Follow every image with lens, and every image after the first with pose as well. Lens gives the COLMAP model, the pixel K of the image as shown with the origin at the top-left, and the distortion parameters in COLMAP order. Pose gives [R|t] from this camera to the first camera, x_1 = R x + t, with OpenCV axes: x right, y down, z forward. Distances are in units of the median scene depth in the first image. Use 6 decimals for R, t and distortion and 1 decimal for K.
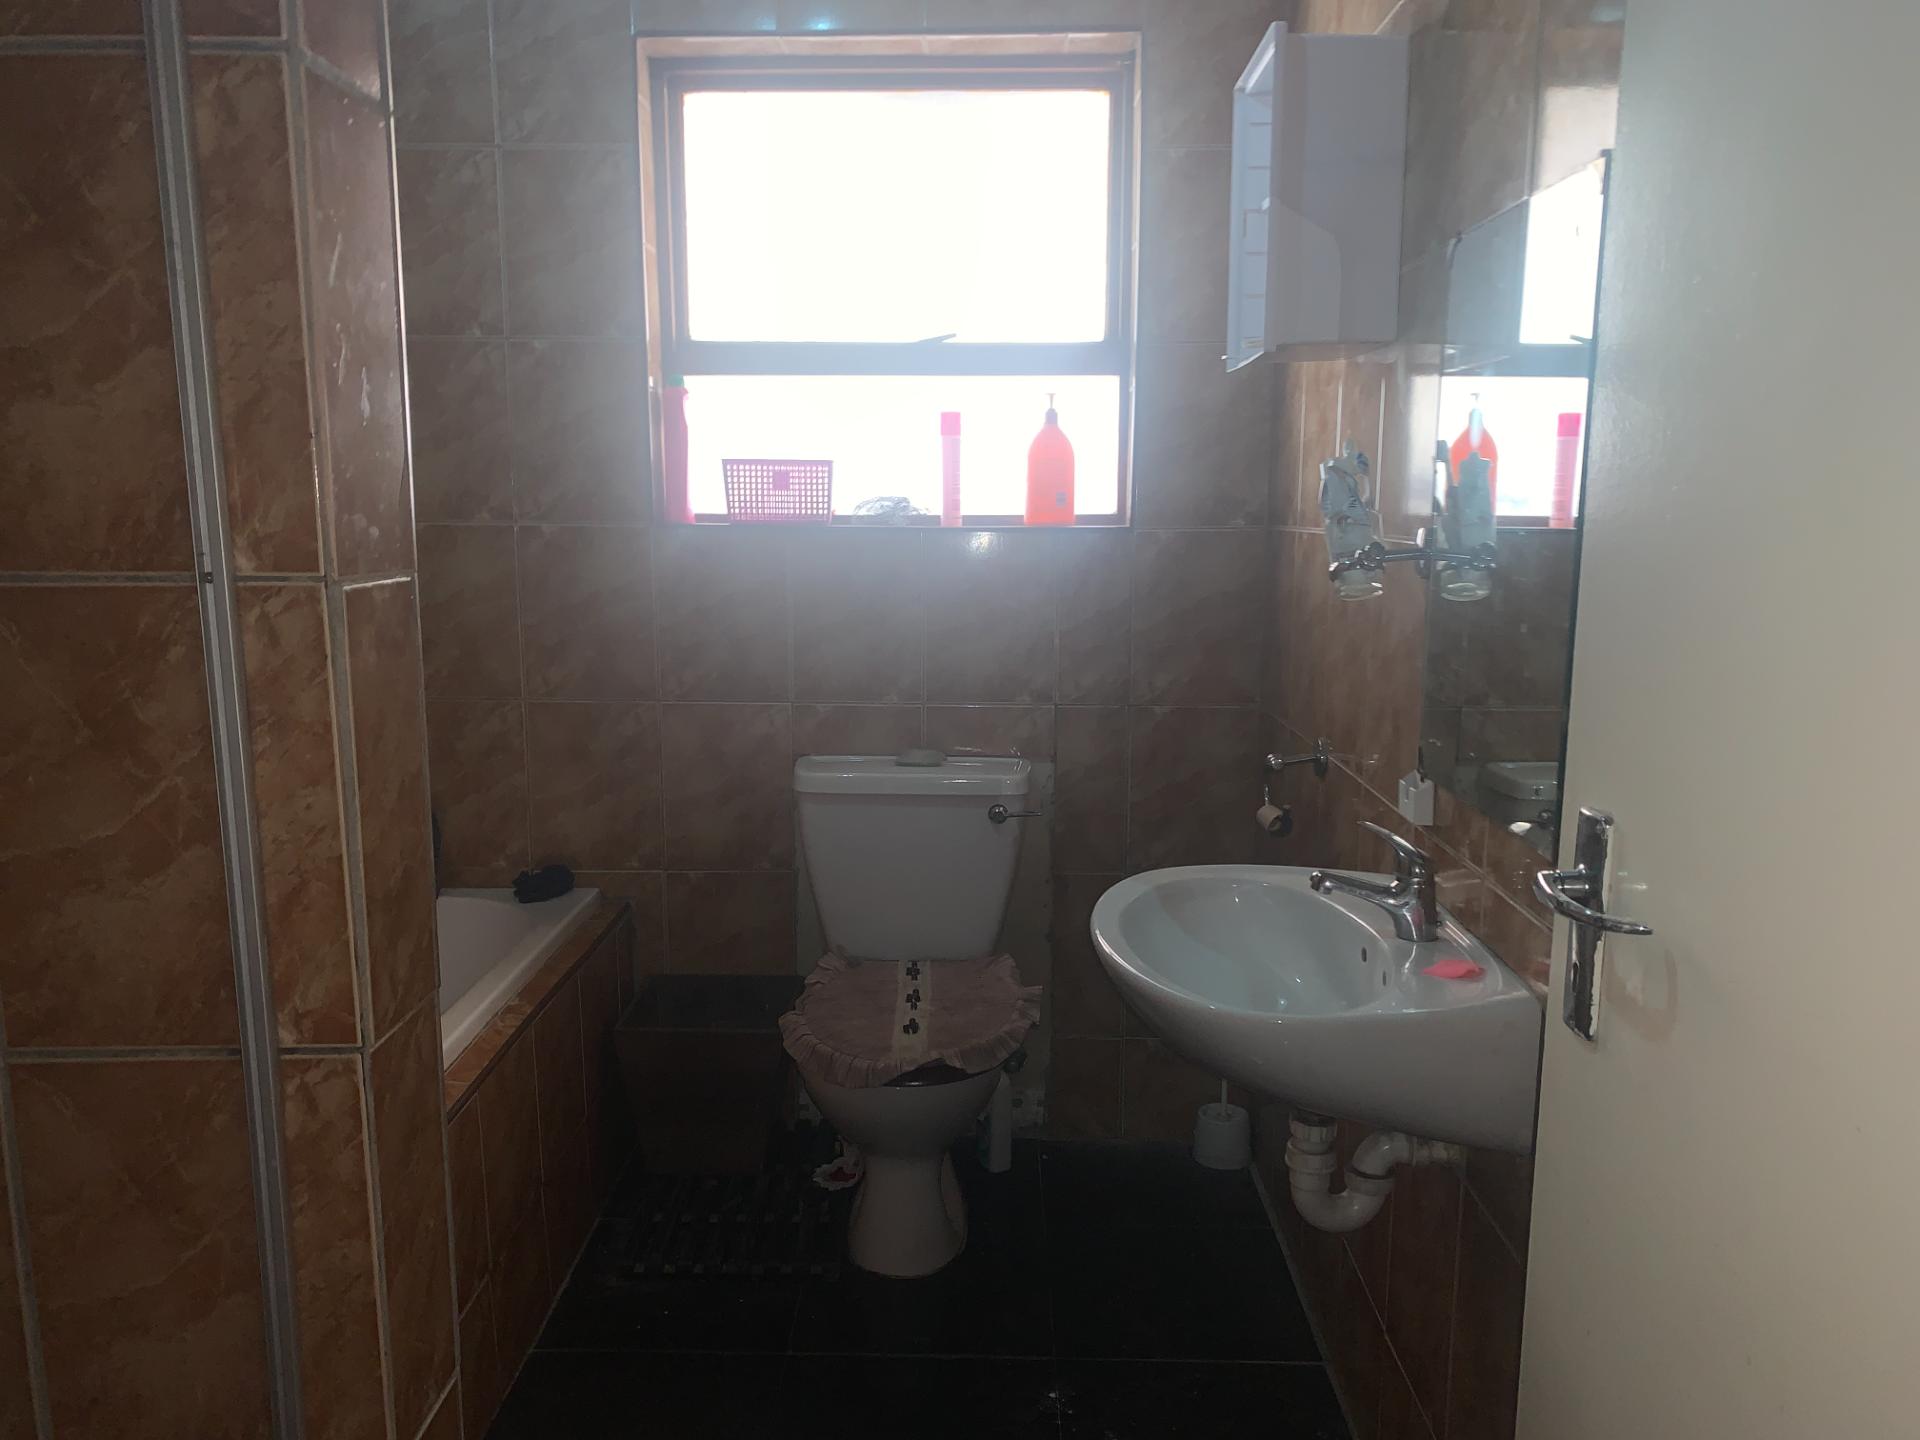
lens RADIAL K [[1459.9, 0, 958.3], [0, 1459.9, 741.0], [0, 0, 1]] dist [0.040747, -0.013578]
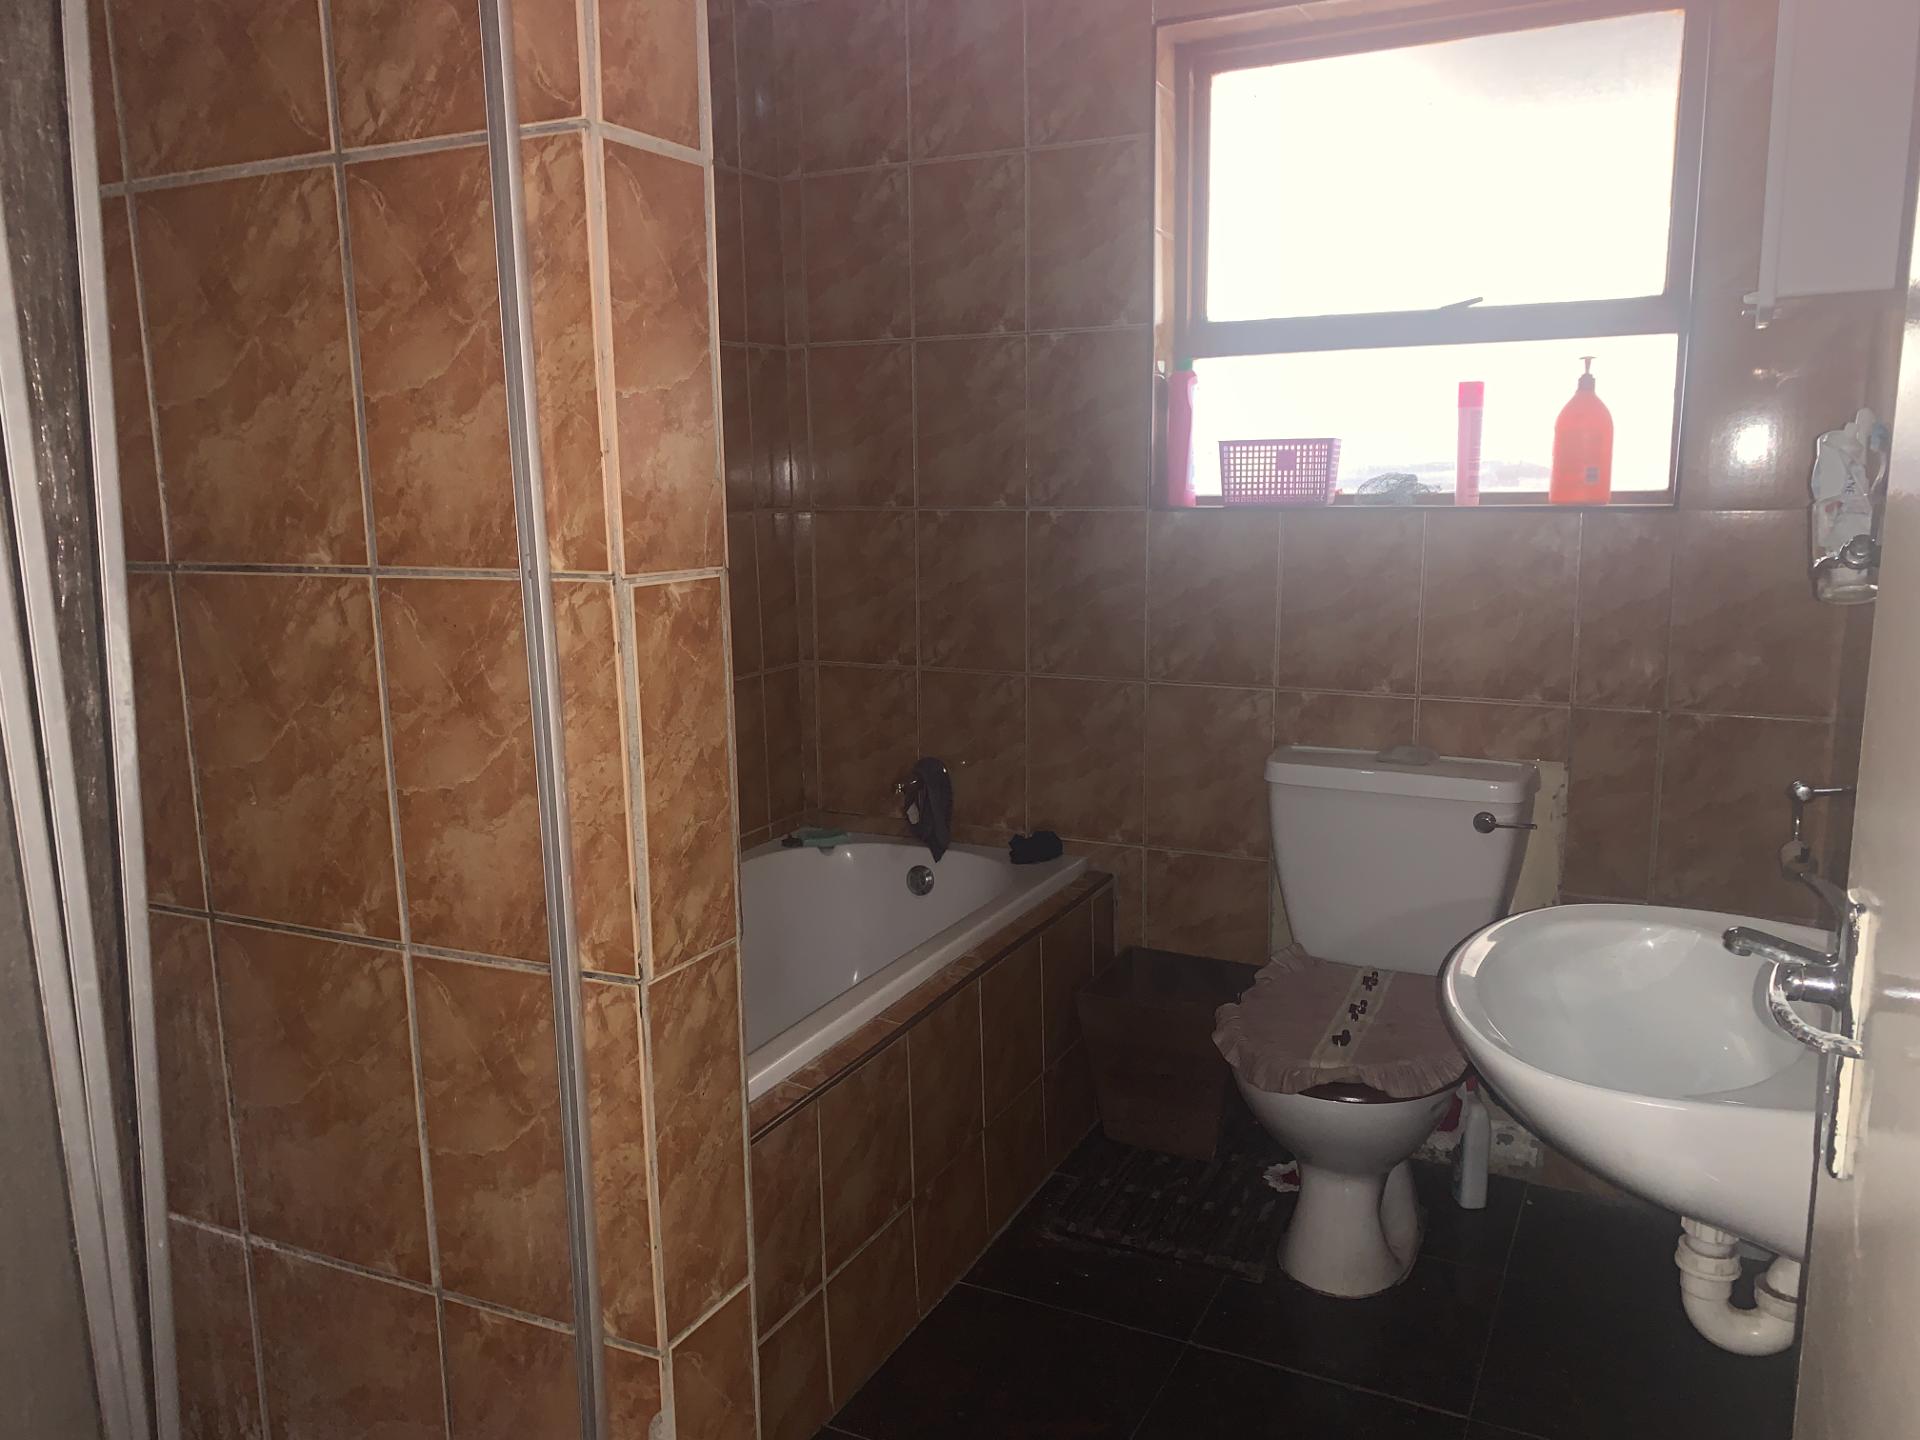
lens RADIAL K [[1453.3, 0, 950.8], [0, 1453.3, 725.0], [0, 0, 1]] dist [0.083191, -0.113046]
pose [[0.904086, 0.059695, -0.423160, 0.283571], [-0.055682, 0.998209, 0.021852, -0.030193], [0.423707, 0.003806, 0.905791, 0.059403]]
